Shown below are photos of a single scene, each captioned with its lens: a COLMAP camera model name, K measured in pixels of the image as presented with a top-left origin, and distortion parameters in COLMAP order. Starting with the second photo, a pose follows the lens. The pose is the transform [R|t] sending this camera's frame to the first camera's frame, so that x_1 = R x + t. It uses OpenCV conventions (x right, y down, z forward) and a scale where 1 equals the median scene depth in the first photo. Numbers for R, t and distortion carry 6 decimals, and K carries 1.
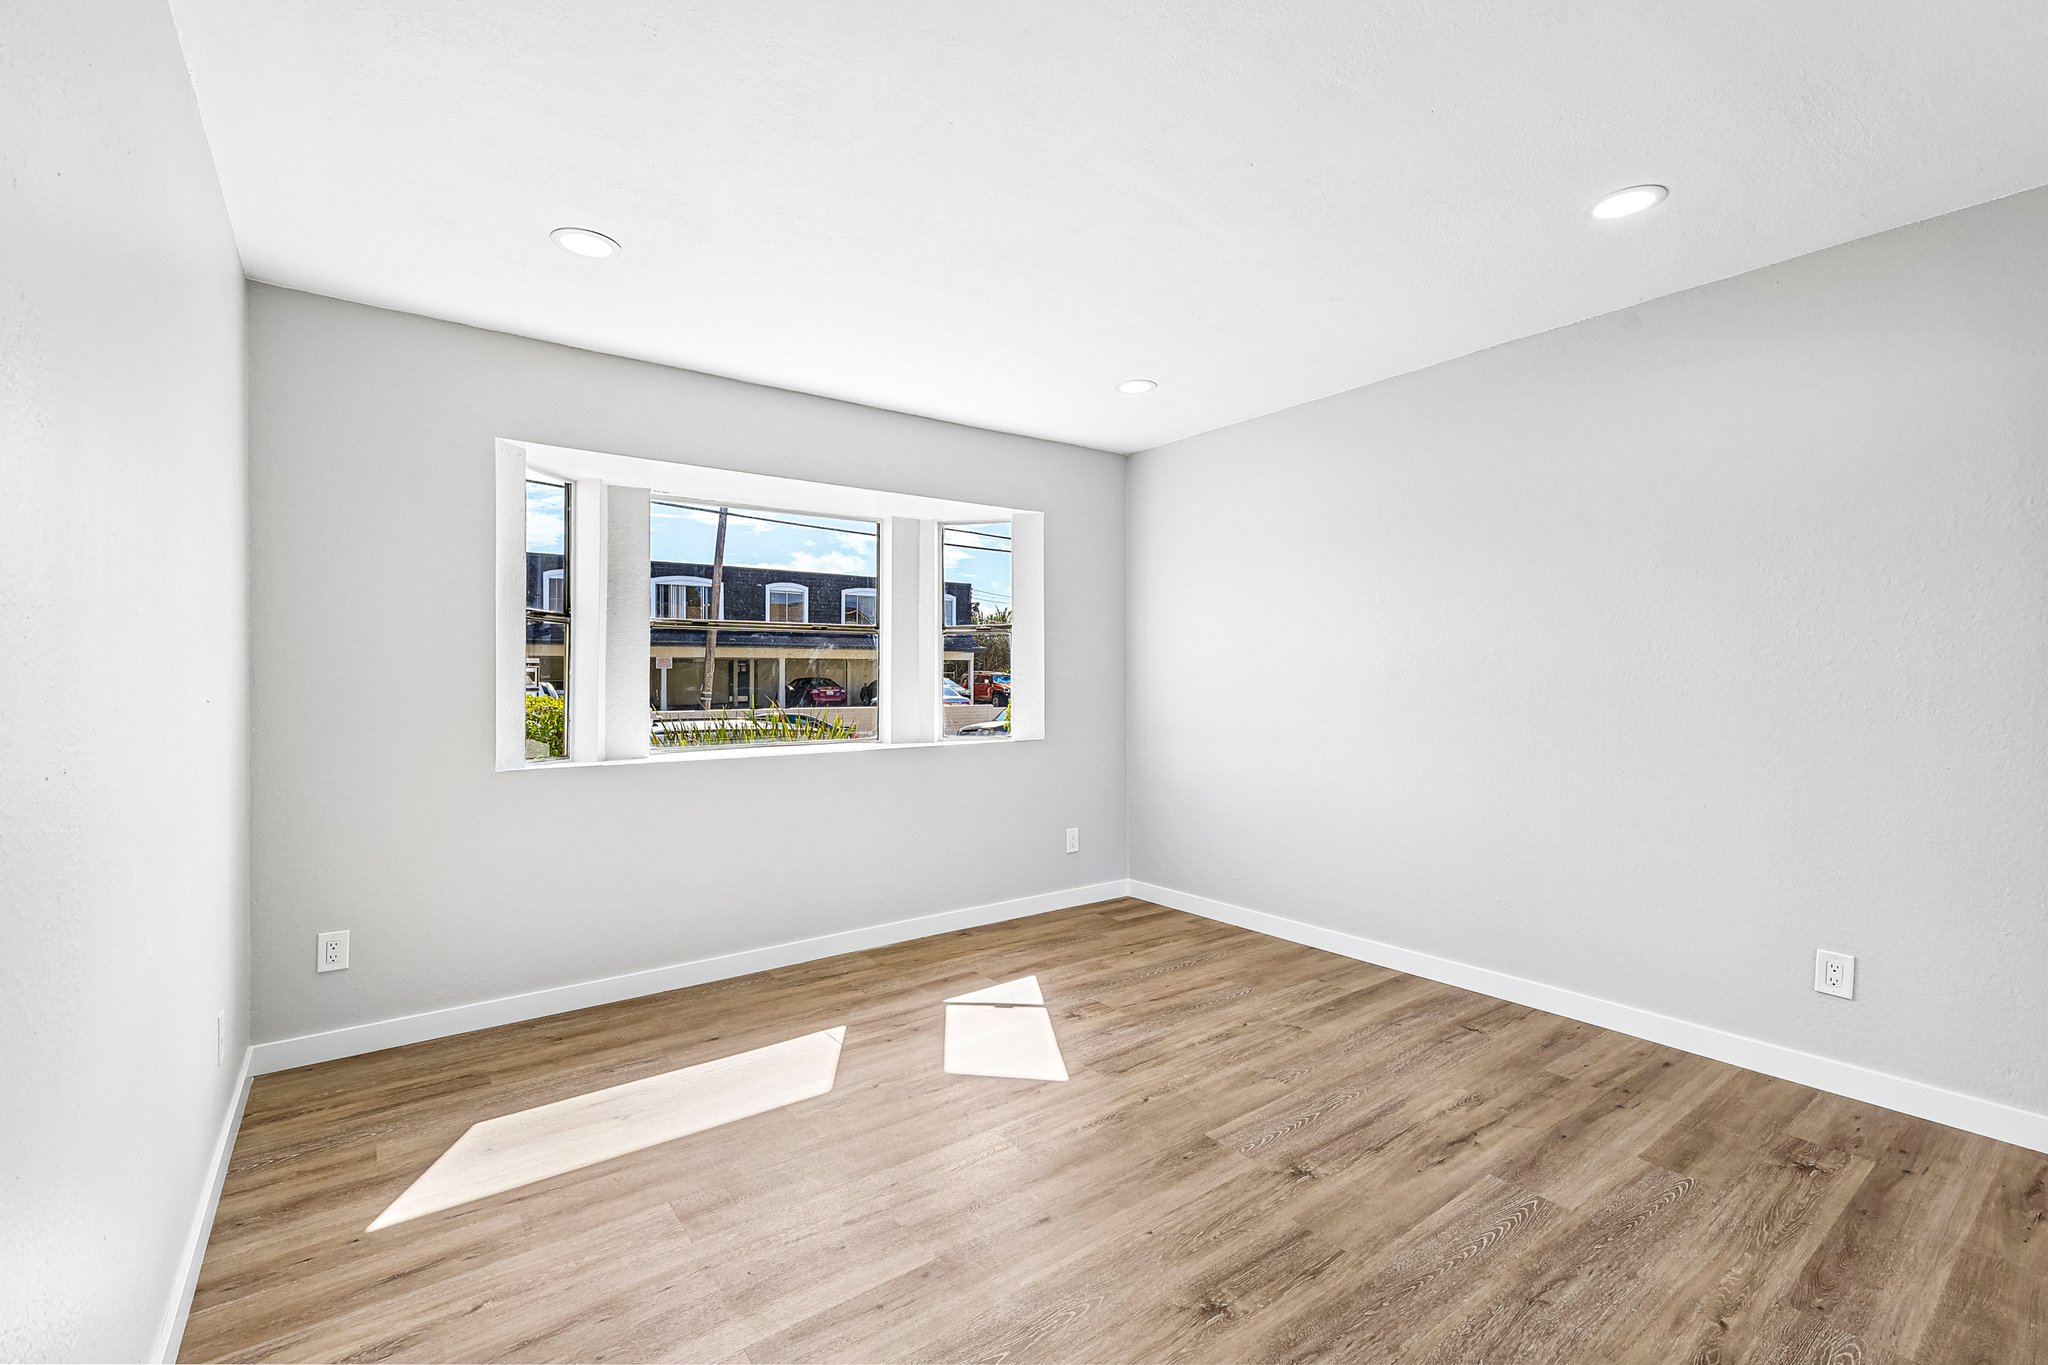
lens RADIAL K [[889.7, 0, 1027.4], [0, 889.7, 674.3], [0, 0, 1]] dist [0.006575, -0.000666]
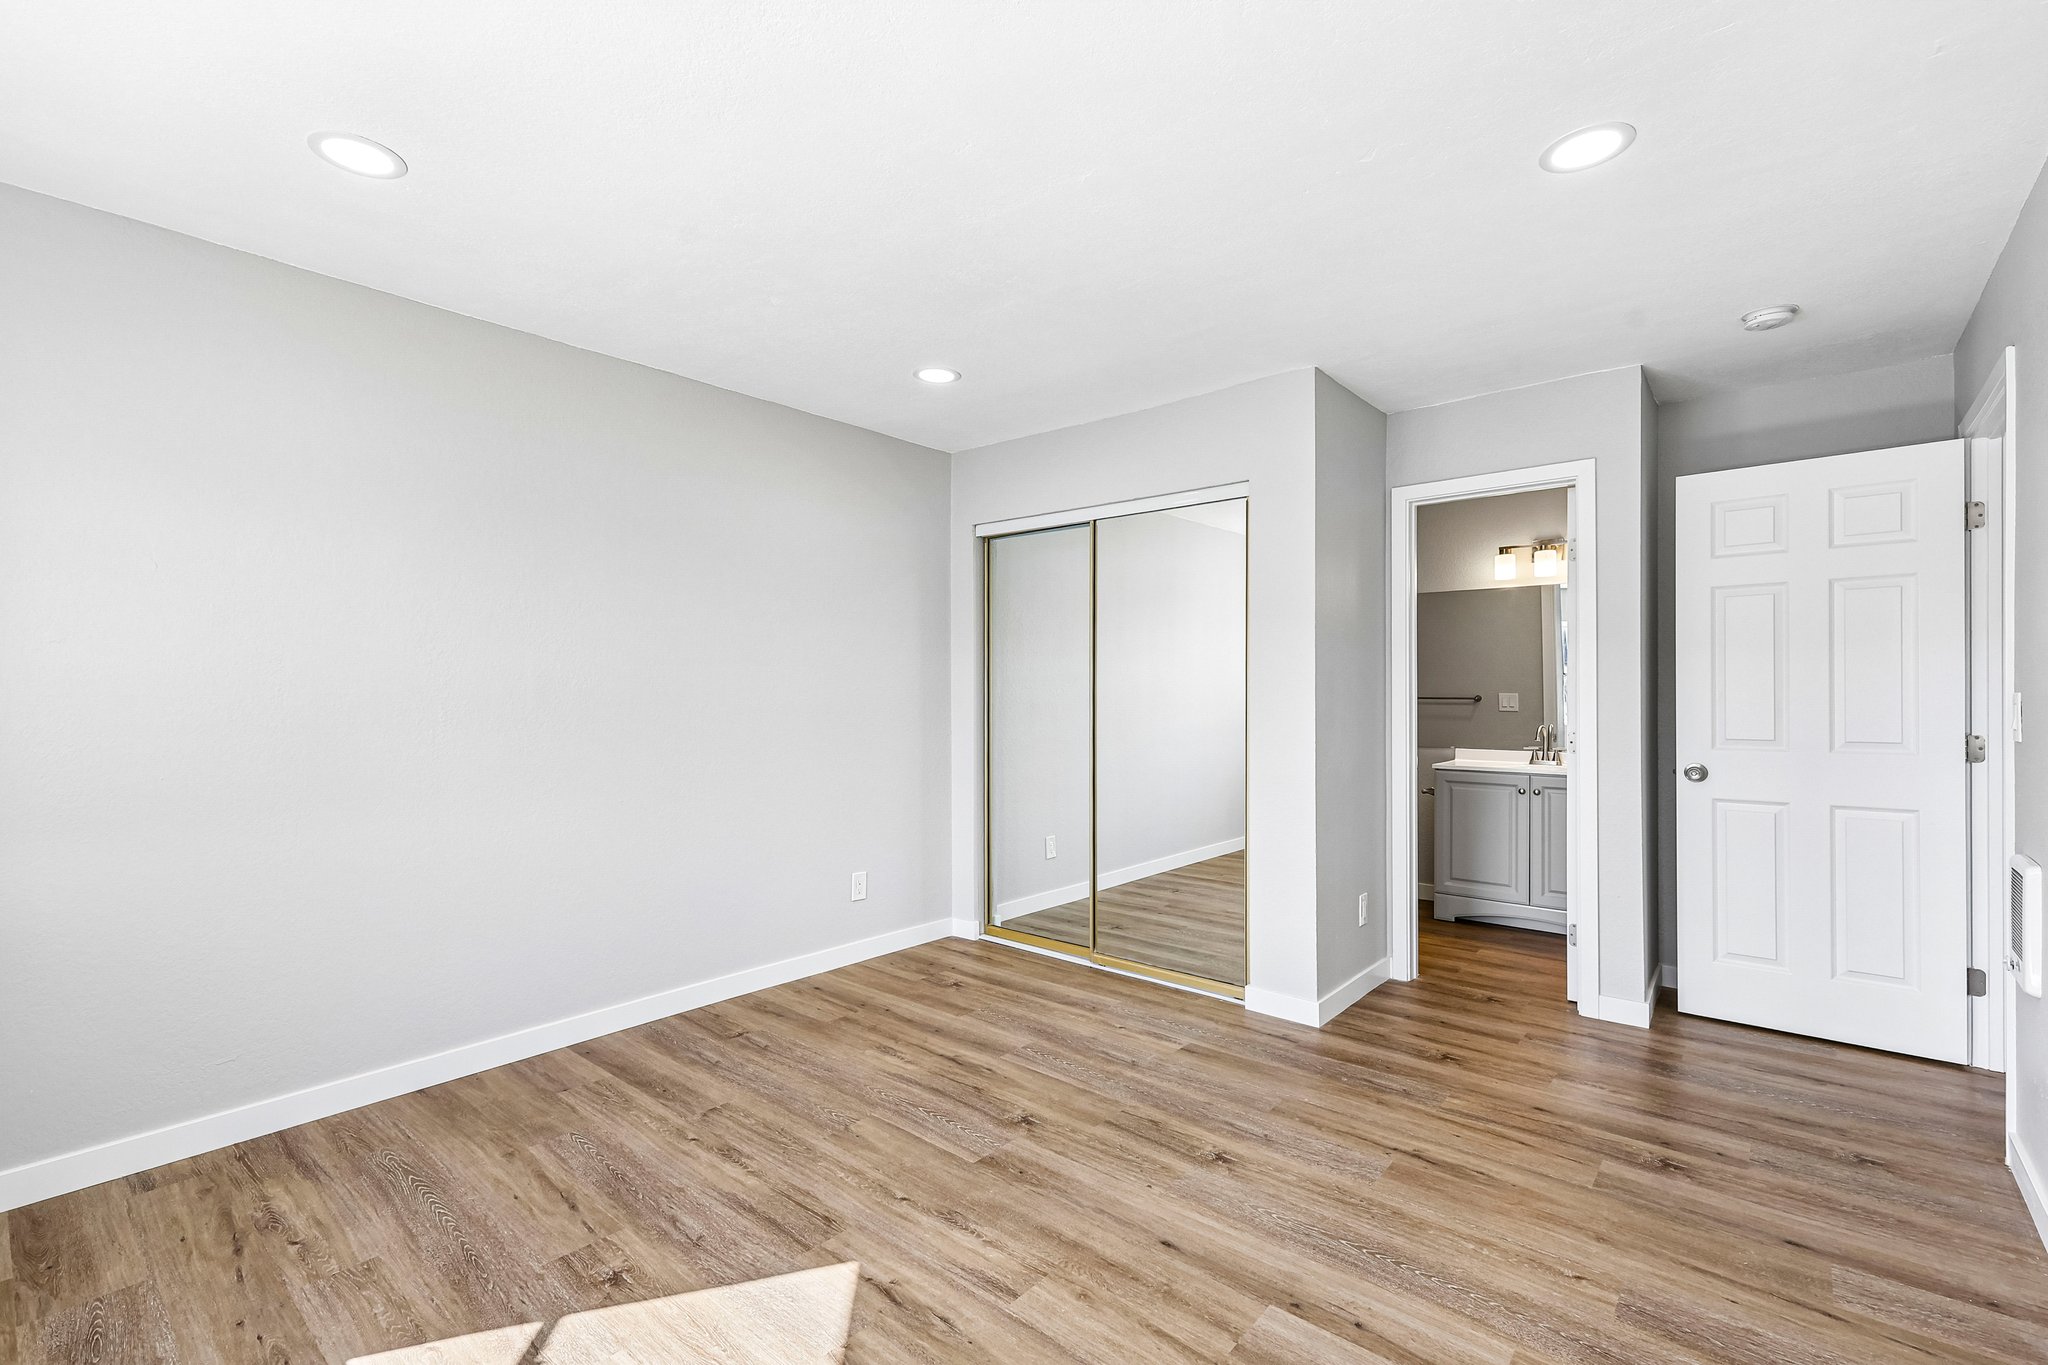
lens RADIAL K [[889.7, 0, 1019.2], [0, 889.7, 696.0], [0, 0, 1]] dist [0.006575, -0.000666]
pose [[-0.210293, 0.004358, 0.977629, -0.731498], [-0.000094, 0.999990, -0.004478, 0.000293], [-0.977638, -0.001034, -0.210291, 1.080930]]
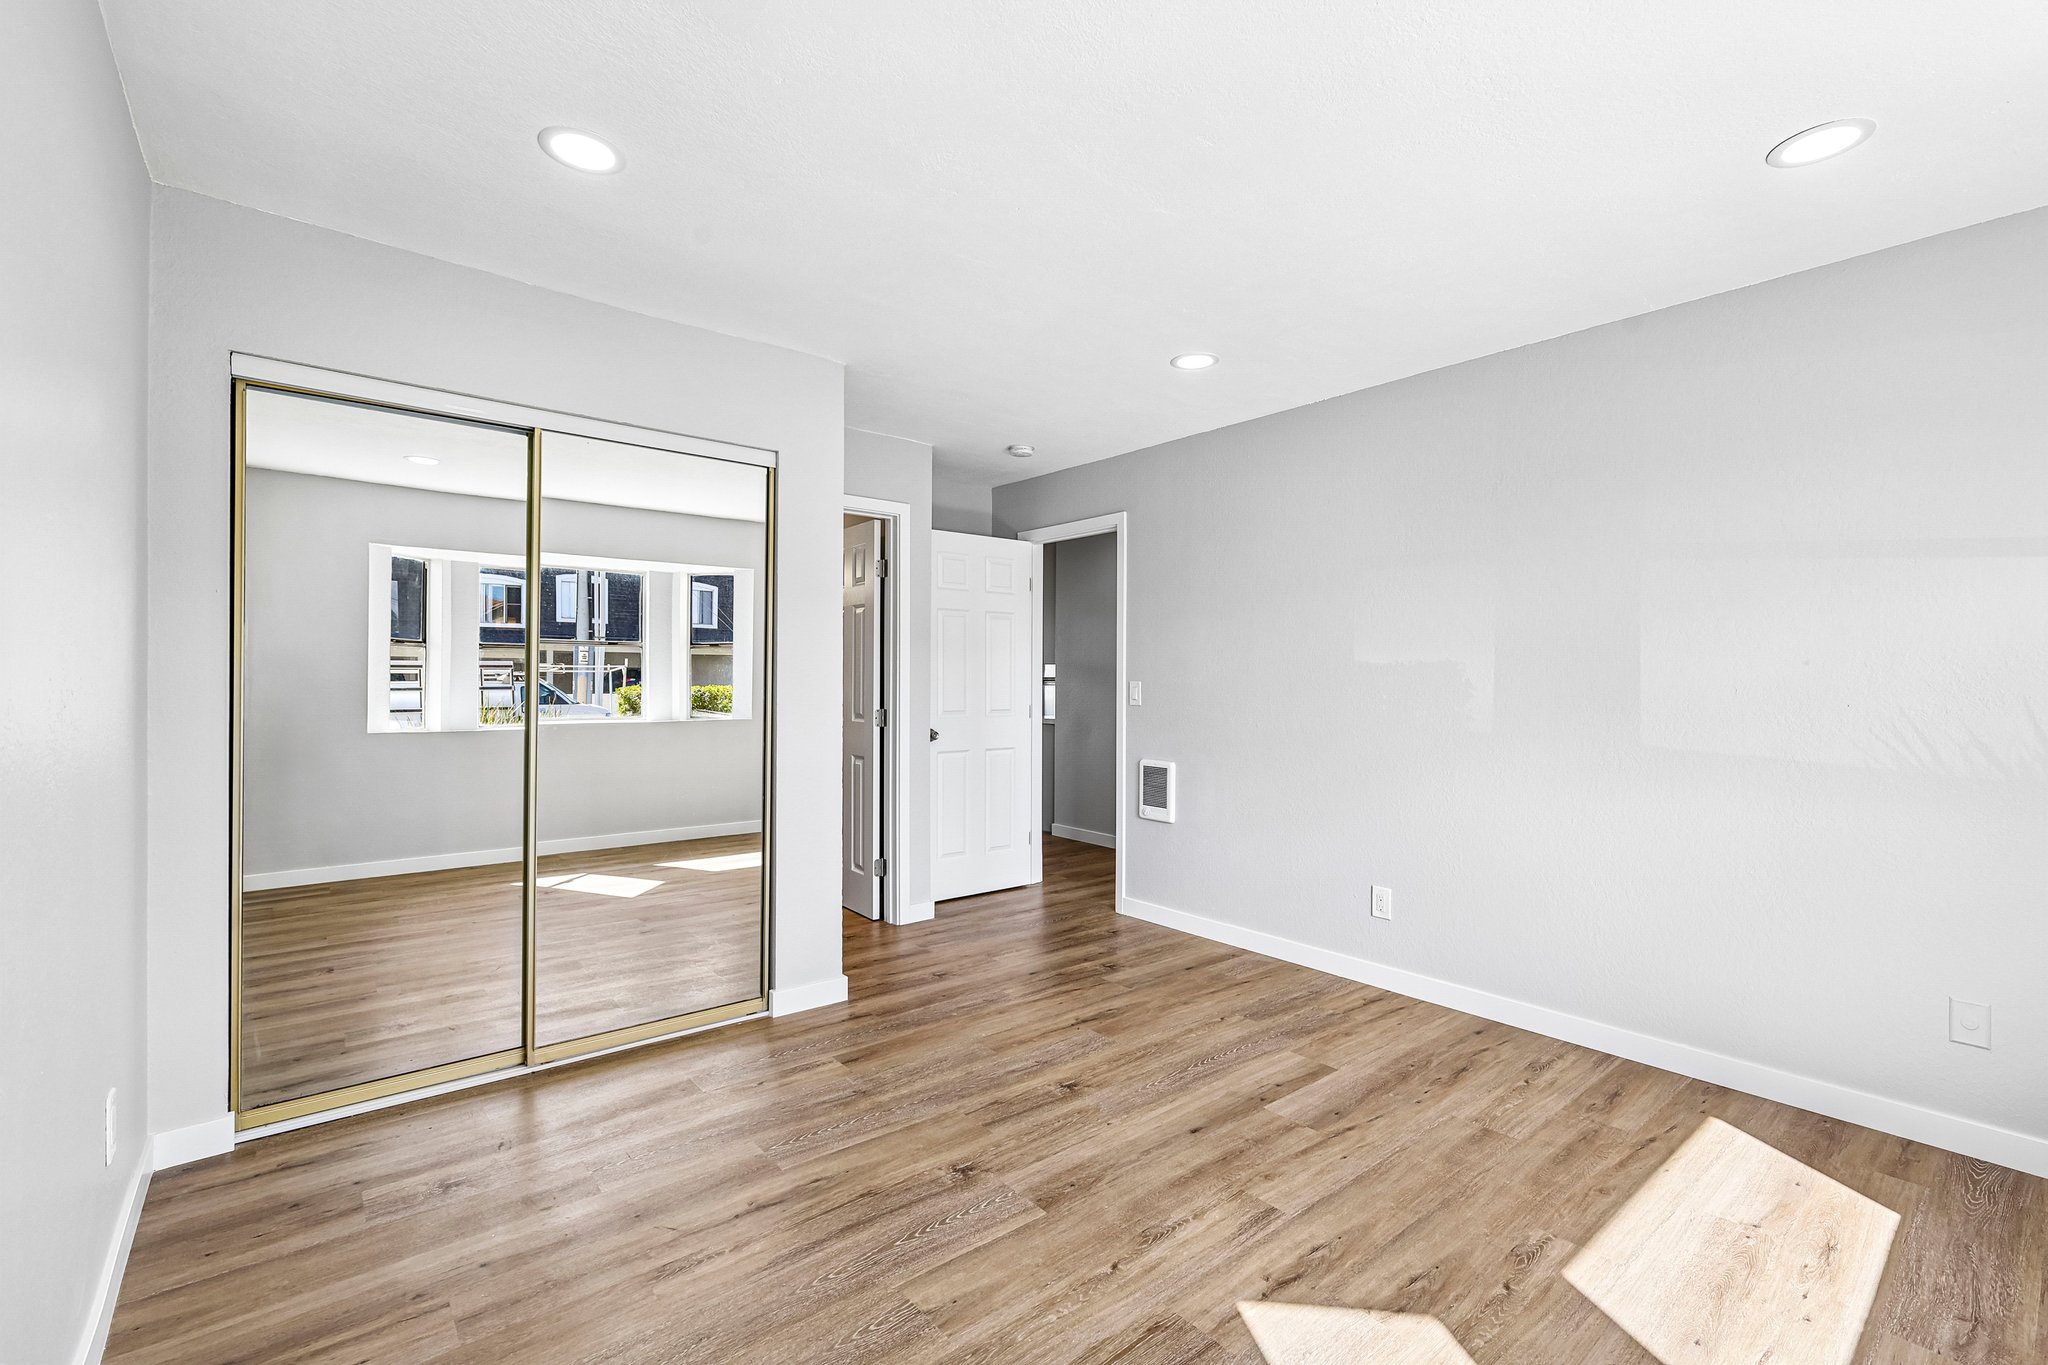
lens RADIAL K [[889.7, 0, 1015.7], [0, 889.7, 684.0], [0, 0, 1]] dist [0.006575, -0.000666]
pose [[-0.999418, -0.000427, -0.034104, 0.241791], [-0.000396, 0.999999, -0.000920, -0.001817], [0.034105, -0.000906, -0.999418, 1.746278]]
